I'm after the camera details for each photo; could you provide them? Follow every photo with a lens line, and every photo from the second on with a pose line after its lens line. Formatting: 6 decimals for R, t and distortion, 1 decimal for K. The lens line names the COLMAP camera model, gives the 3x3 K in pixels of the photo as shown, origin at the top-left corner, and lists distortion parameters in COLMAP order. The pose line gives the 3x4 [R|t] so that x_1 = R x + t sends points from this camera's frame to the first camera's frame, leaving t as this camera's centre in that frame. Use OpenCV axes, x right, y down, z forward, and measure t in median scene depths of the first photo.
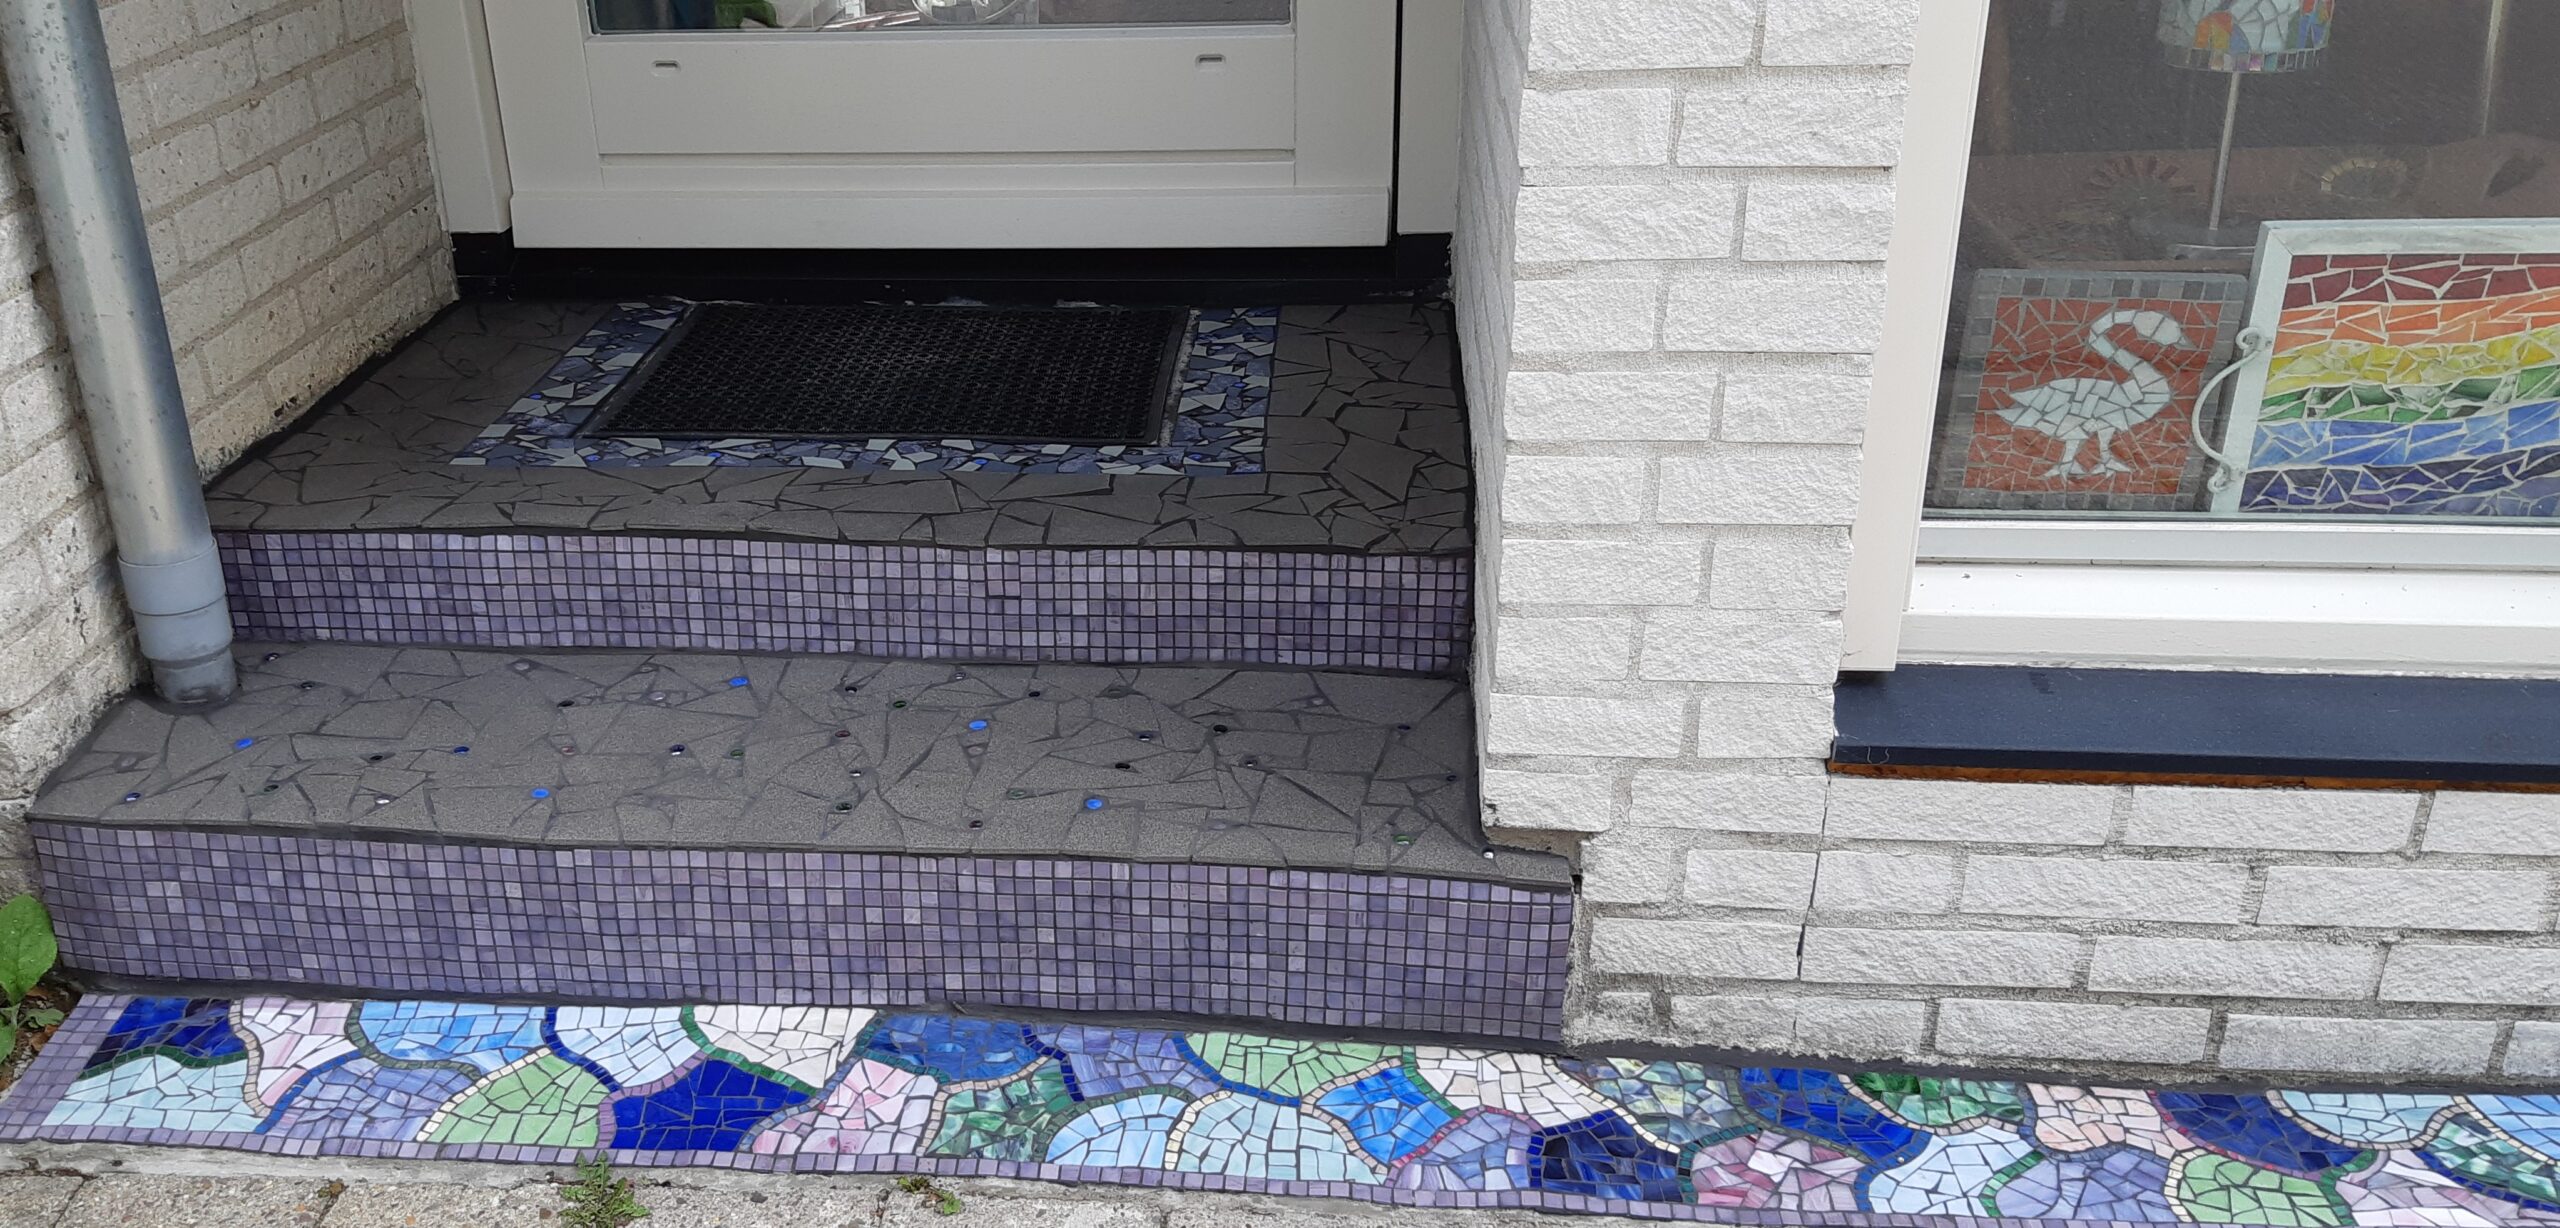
lens RADIAL K [[2190.0, 0, 1279.7], [0, 2190.0, 614.7], [0, 0, 1]] dist [-0.012988, 0.016545]
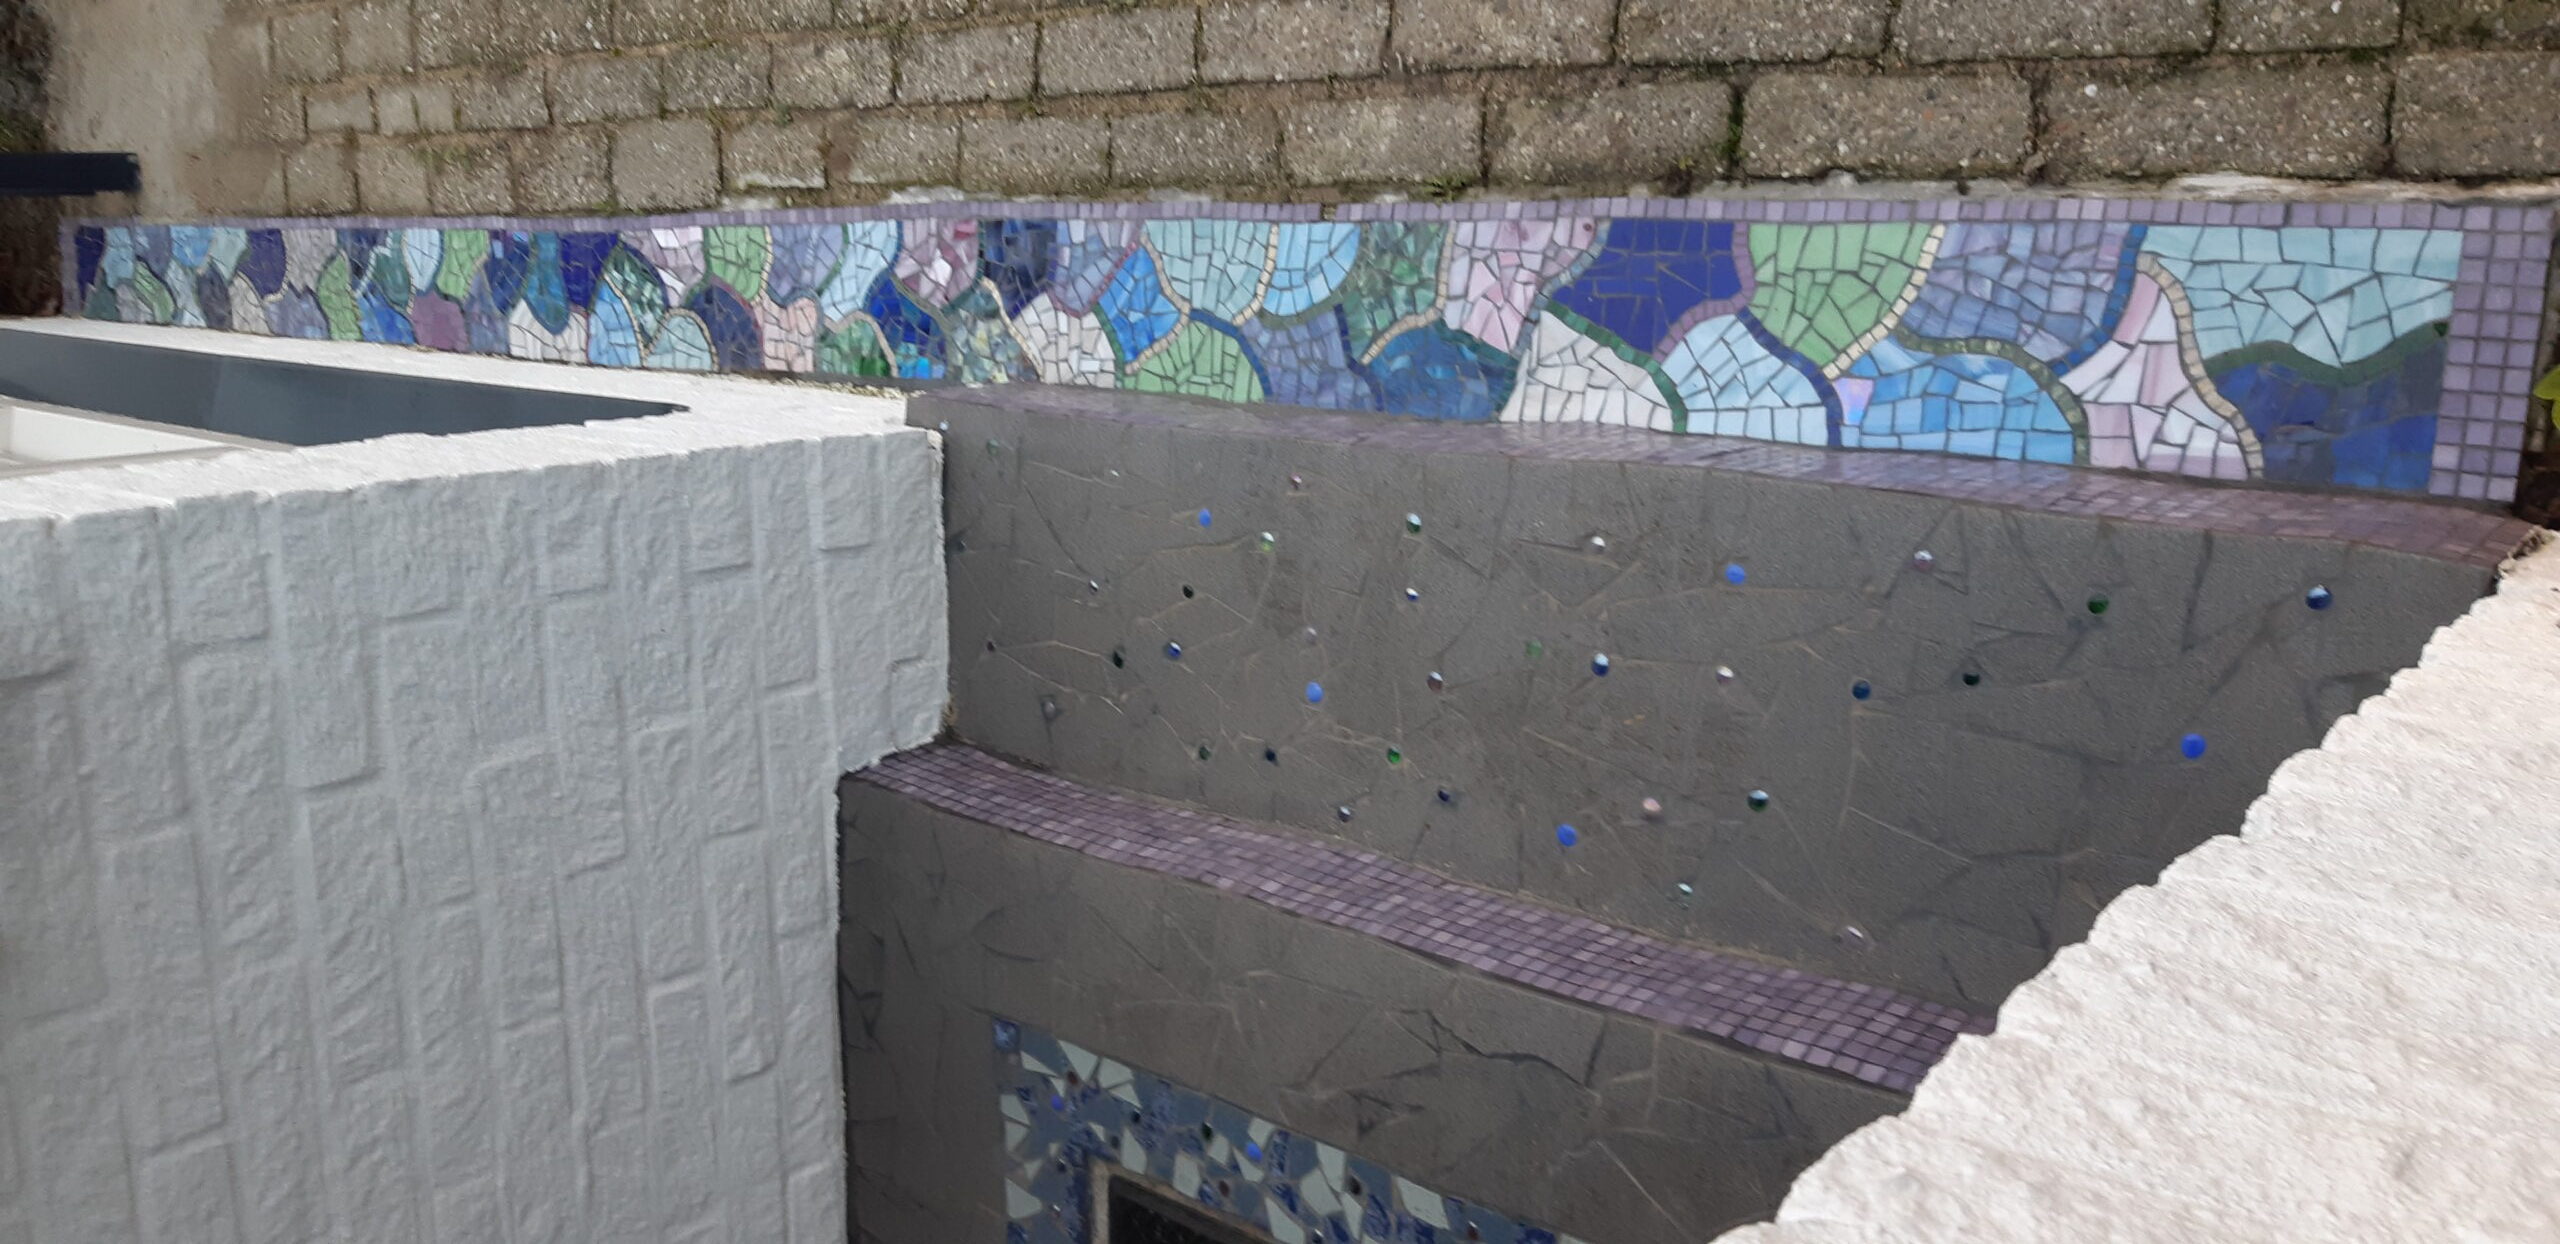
lens RADIAL K [[1806.8, 0, 1280.1], [0, 1806.8, 621.7], [0, 0, 1]] dist [-0.010973, -0.008697]
pose [[-0.774971, -0.092429, 0.625201, -0.631014], [0.561296, -0.555309, 0.613661, -0.418542], [0.290459, 0.826492, 0.482228, 0.686036]]
